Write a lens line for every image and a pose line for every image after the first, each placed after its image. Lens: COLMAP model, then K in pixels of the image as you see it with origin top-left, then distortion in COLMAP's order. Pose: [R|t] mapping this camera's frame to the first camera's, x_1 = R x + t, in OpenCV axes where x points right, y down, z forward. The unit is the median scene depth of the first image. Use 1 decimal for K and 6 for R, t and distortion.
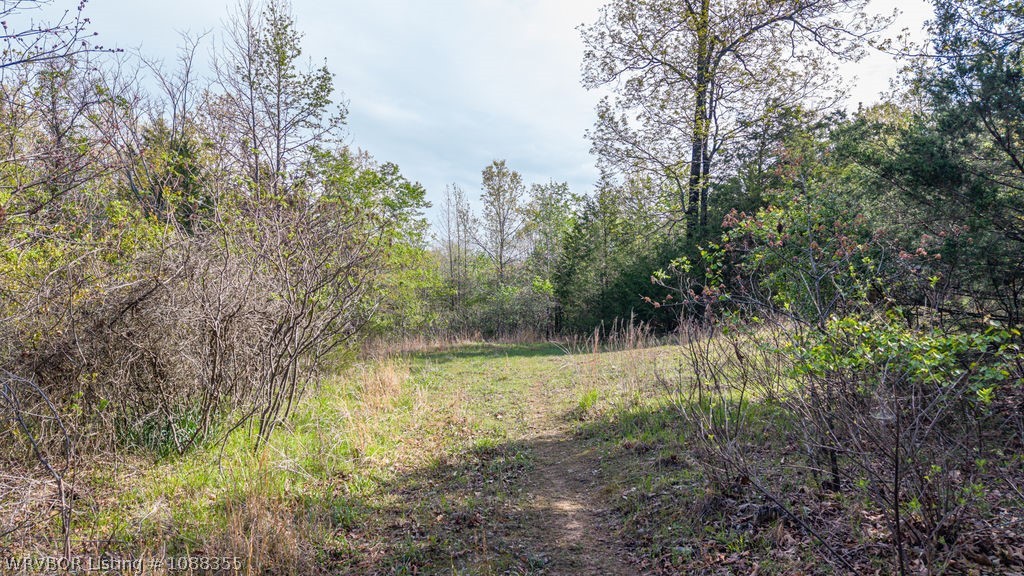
lens RADIAL K [[721.2, 0, 517.9], [0, 721.2, 286.3], [0, 0, 1]] dist [0.029816, -0.006486]
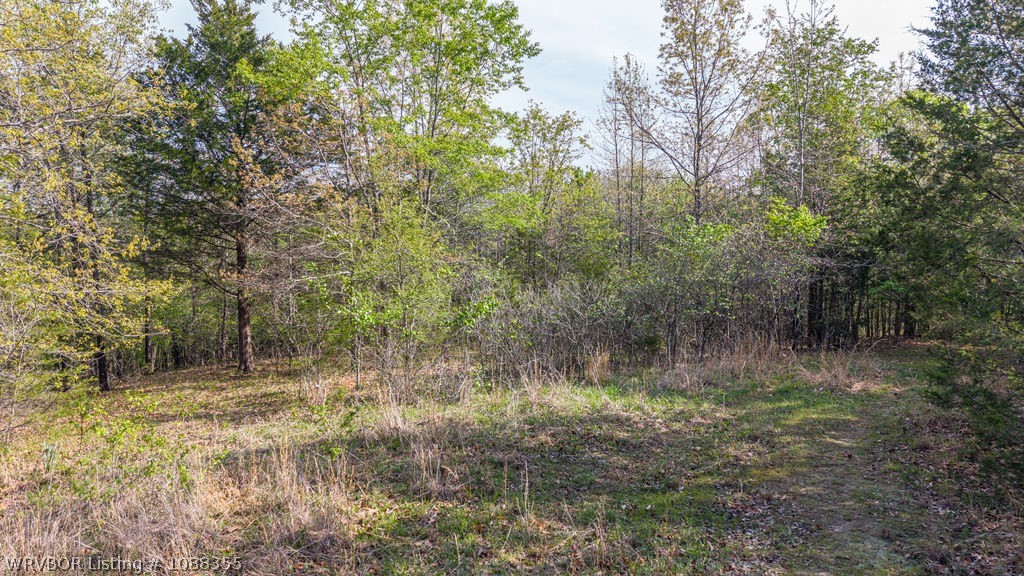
lens RADIAL K [[721.2, 0, 512.2], [0, 721.2, 291.3], [0, 0, 1]] dist [0.029816, -0.006486]
pose [[0.955320, 0.013435, -0.295267, 0.003760], [0.013607, 0.995908, 0.089342, 0.000450], [0.295259, -0.089368, 0.951229, 0.531857]]
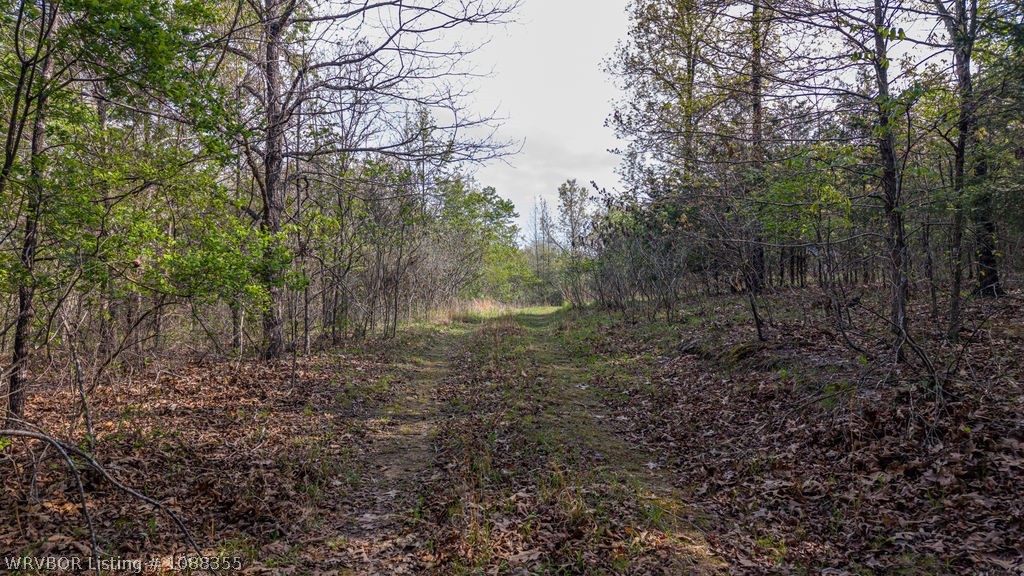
lens RADIAL K [[721.2, 0, 511.0], [0, 721.2, 289.1], [0, 0, 1]] dist [0.029816, -0.006486]
pose [[0.989226, -0.001459, -0.146387, 0.064440], [0.002314, 0.999981, 0.005667, 0.019752], [0.146376, -0.005944, 0.989211, -0.355103]]
